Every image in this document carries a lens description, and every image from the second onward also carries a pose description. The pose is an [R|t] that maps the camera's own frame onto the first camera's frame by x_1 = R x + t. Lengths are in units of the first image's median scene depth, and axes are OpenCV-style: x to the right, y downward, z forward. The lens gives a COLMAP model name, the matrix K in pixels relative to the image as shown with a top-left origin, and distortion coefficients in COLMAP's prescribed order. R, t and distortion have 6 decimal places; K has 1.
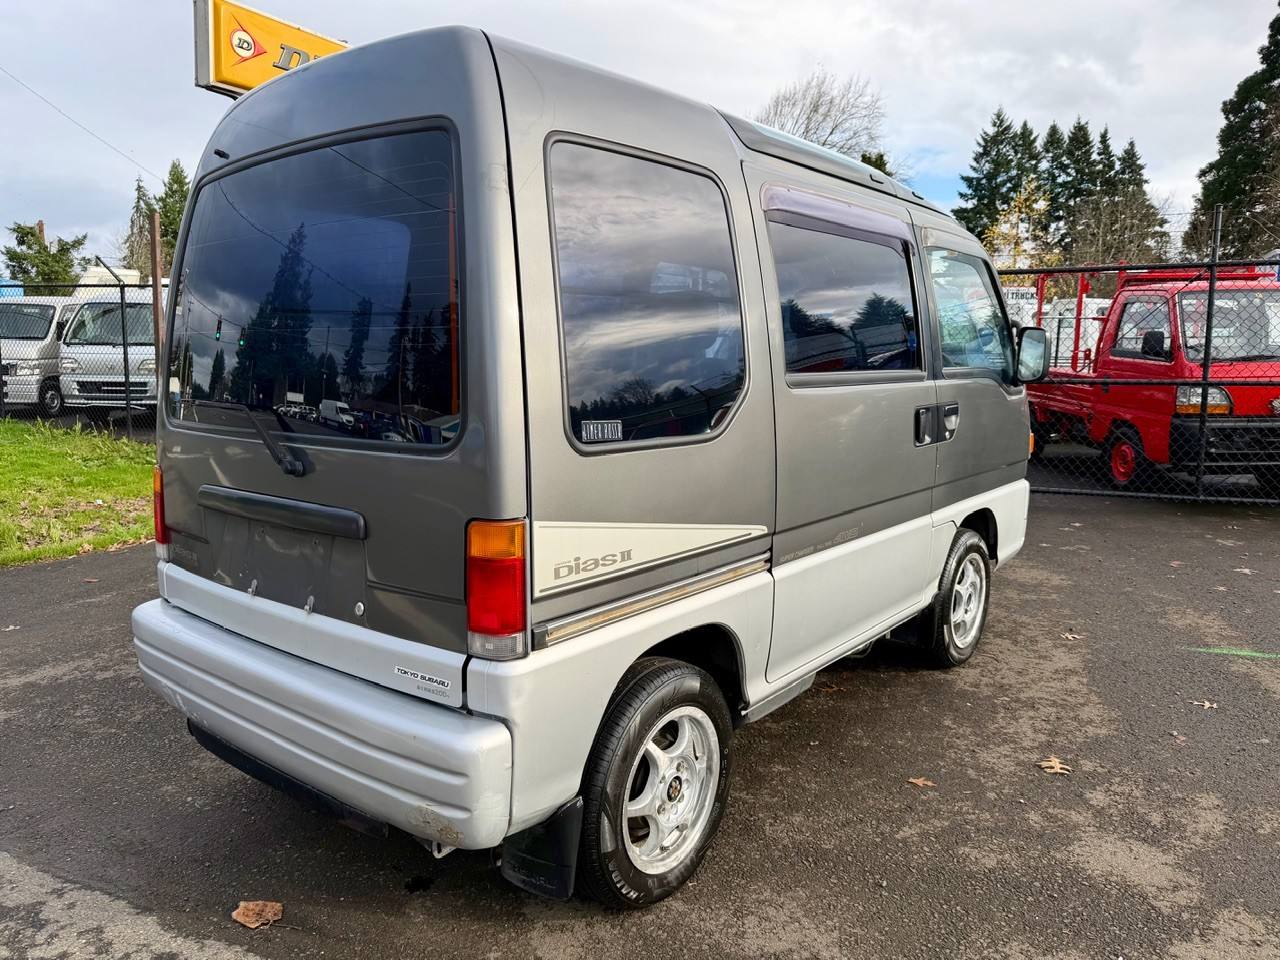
lens RADIAL K [[907.9, 0, 639.1], [0, 907.9, 474.2], [0, 0, 1]] dist [0.006188, -0.009601]
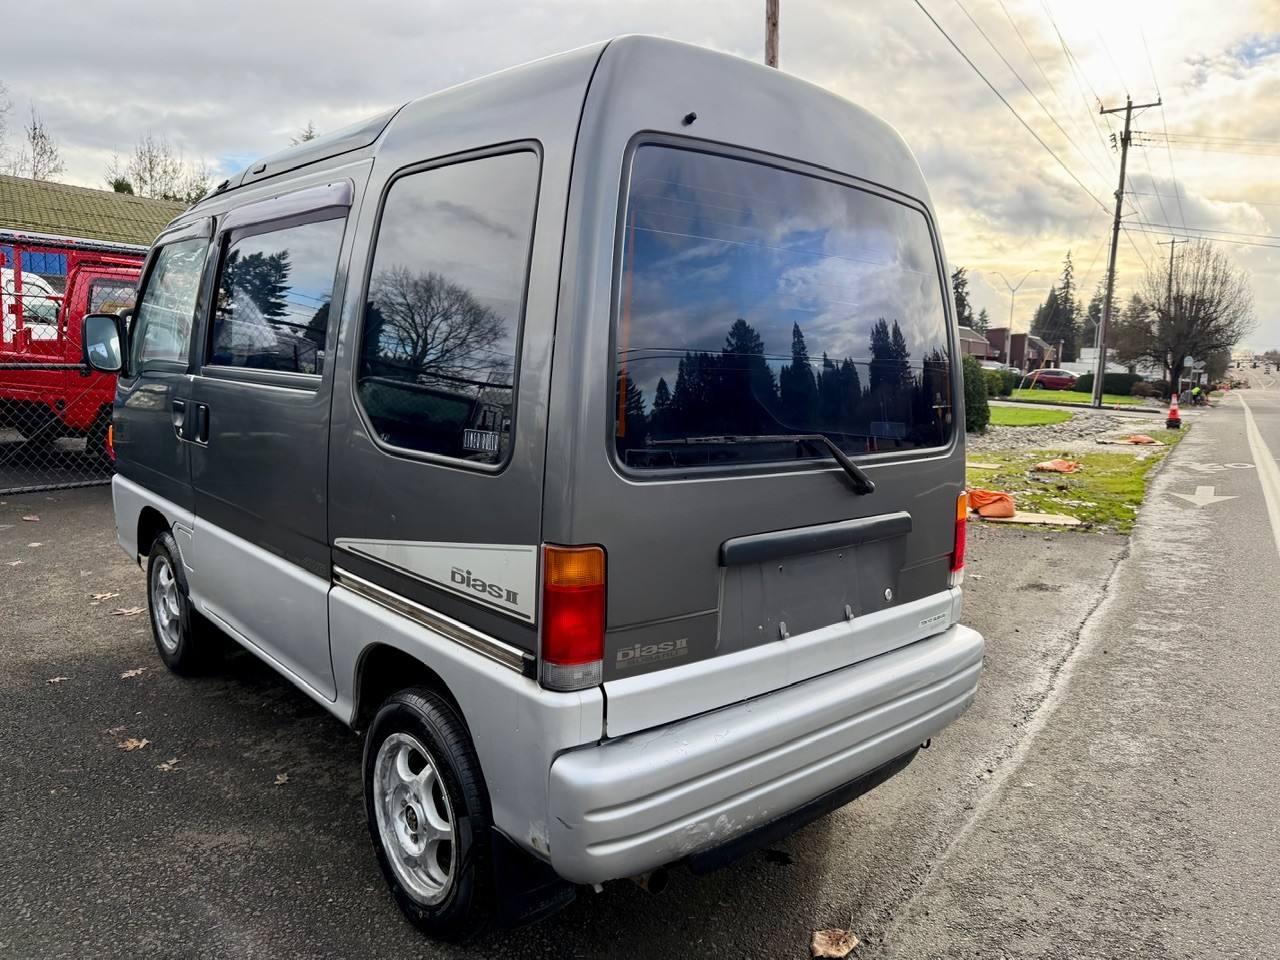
lens RADIAL K [[908.6, 0, 639.7], [0, 908.6, 484.9], [0, 0, 1]] dist [0.021700, -0.037898]
pose [[0.165045, -0.118613, 0.979128, -1.638917], [0.089470, 0.990450, 0.104904, -0.162803], [-0.982220, 0.070288, 0.174081, 1.191155]]
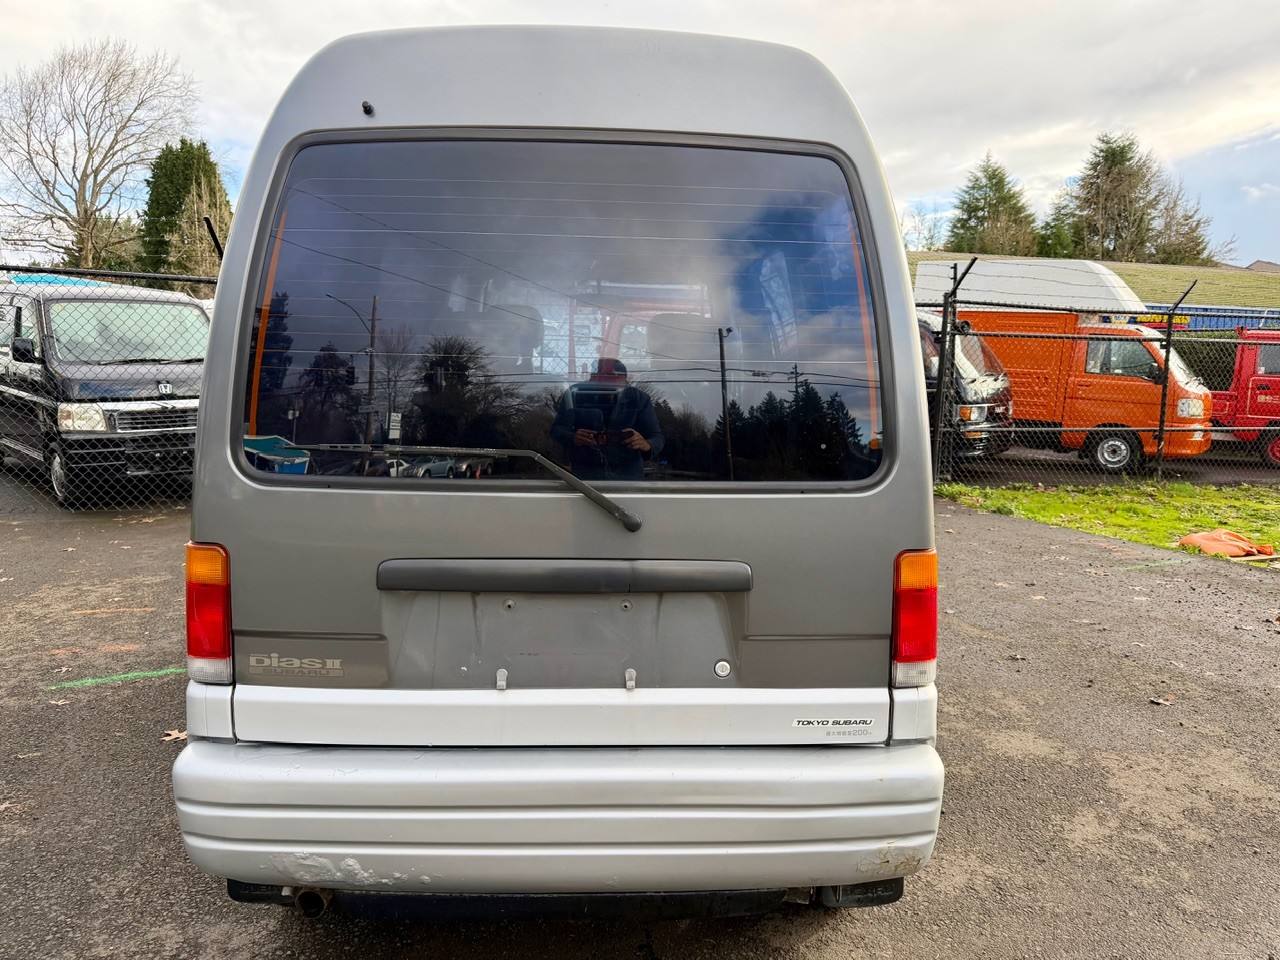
lens RADIAL K [[908.6, 0, 639.7], [0, 908.6, 484.9], [0, 0, 1]] dist [0.021700, -0.037898]
pose [[0.768865, -0.068837, 0.635694, -1.006307], [0.065030, 0.997451, 0.029357, -0.072575], [-0.636095, 0.018768, 0.771382, 0.378009]]
